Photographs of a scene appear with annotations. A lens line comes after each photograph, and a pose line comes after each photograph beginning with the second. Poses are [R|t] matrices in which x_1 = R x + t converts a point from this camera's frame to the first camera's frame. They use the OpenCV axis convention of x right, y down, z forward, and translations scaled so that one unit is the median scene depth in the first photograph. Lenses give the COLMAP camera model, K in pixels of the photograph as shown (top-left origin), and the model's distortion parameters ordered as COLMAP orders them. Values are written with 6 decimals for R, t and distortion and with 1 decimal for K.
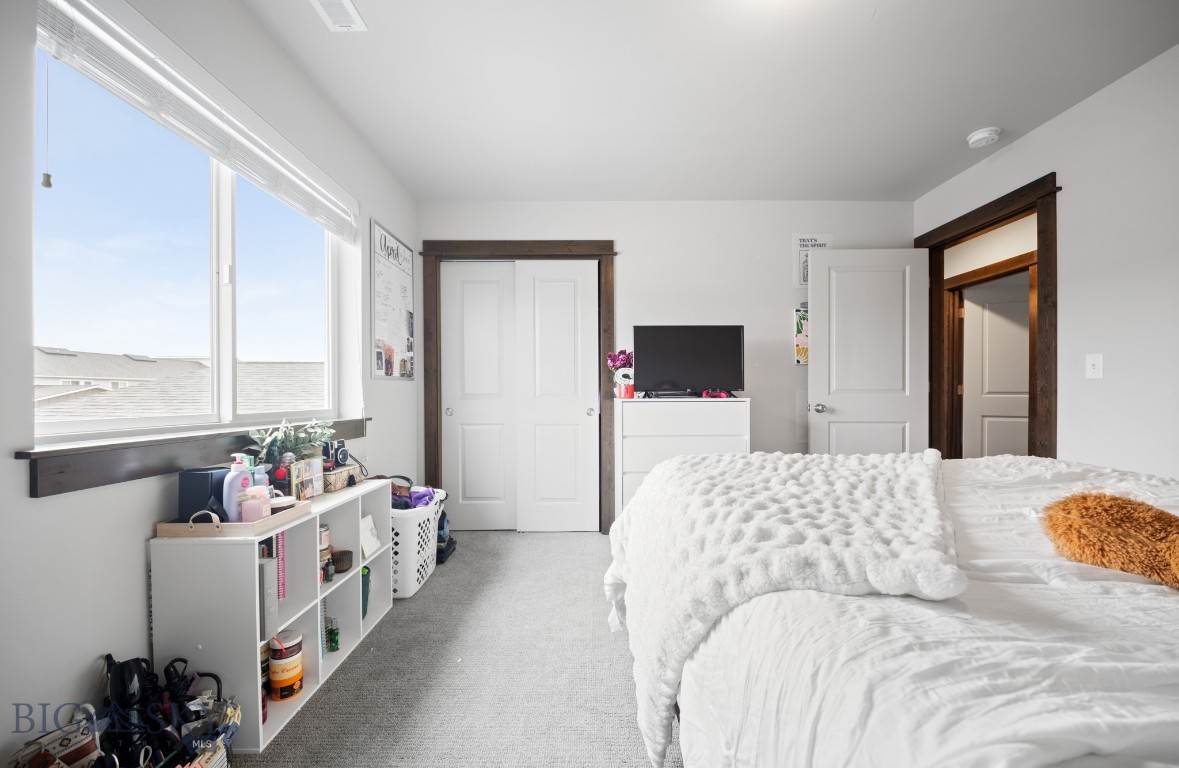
lens RADIAL K [[442.4, 0, 589.0], [0, 442.4, 390.7], [0, 0, 1]] dist [-0.001264, -0.003317]
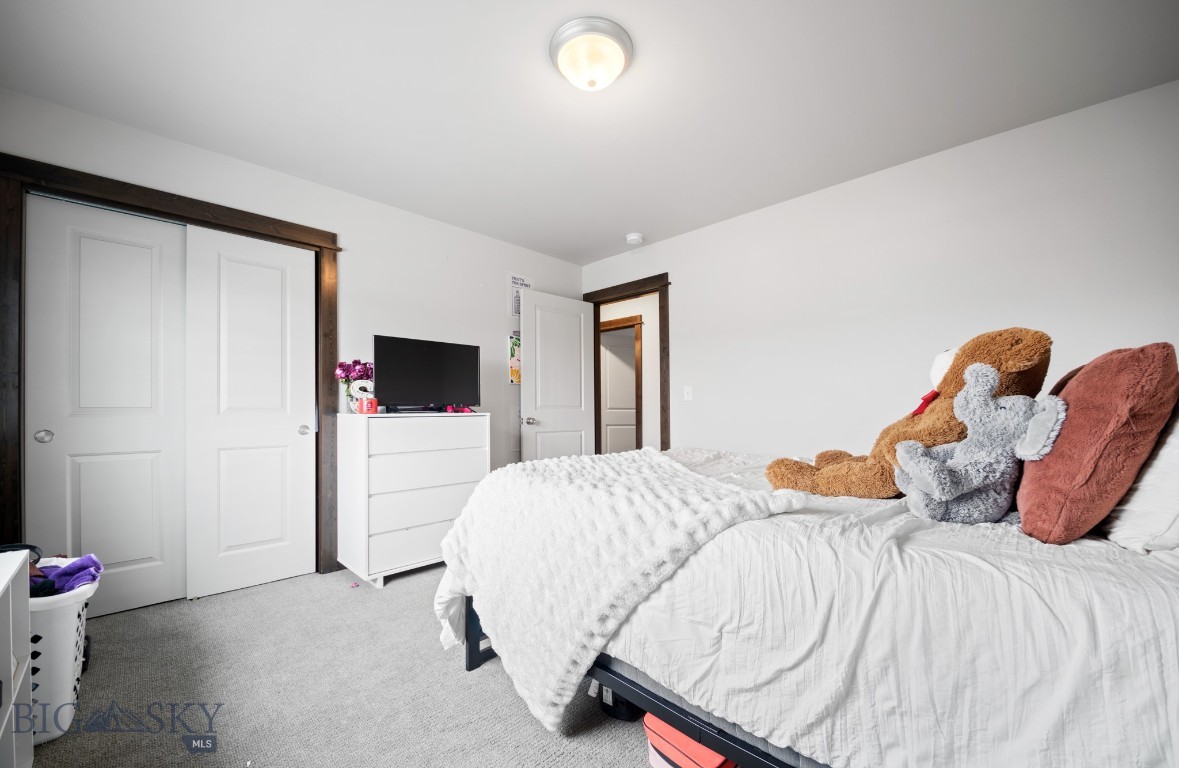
lens RADIAL K [[442.4, 0, 585.3], [0, 442.4, 393.6], [0, 0, 1]] dist [-0.001264, -0.003317]
pose [[0.723033, 0.026700, 0.690298, -0.207134], [-0.007375, 0.999494, -0.030935, 0.001168], [-0.690775, 0.017277, 0.722864, 0.029589]]
